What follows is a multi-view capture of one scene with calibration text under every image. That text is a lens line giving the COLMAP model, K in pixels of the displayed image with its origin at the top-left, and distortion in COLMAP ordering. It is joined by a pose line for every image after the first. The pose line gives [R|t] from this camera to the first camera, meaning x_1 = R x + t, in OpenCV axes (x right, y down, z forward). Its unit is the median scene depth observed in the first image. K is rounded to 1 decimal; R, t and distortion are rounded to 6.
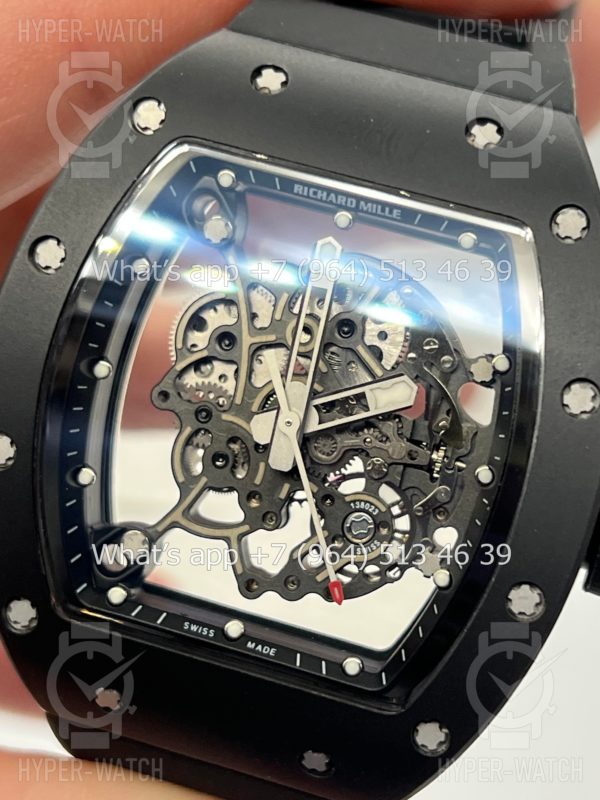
lens RADIAL K [[1904.8, 0, 300.0], [0, 1904.8, 400.0], [0, 0, 1]] dist [0.233187, -0.770290]
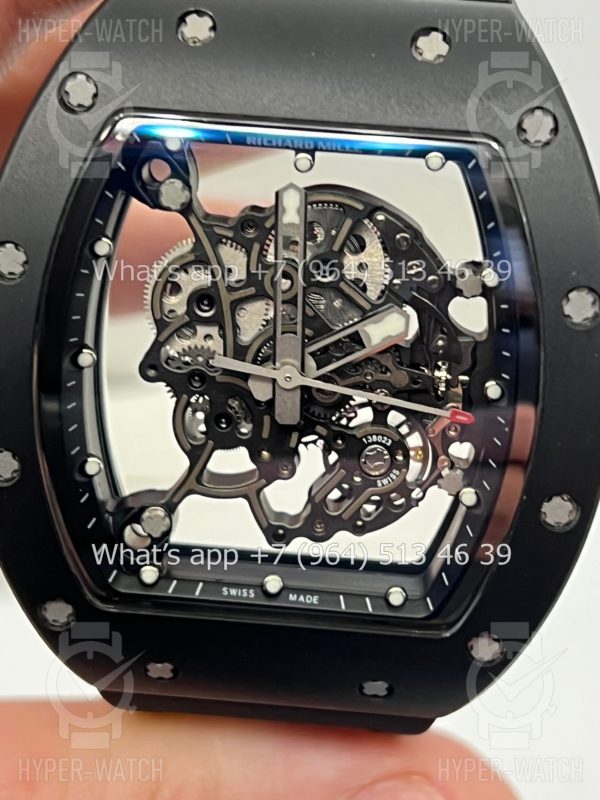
lens RADIAL K [[1904.8, 0, 300.0], [0, 1904.8, 400.0], [0, 0, 1]] dist [0.233187, -0.770290]
pose [[0.977128, -0.205978, 0.052861, -0.053410], [0.192299, 0.961994, 0.193878, -0.163533], [-0.090786, -0.179278, 0.979600, 0.037695]]
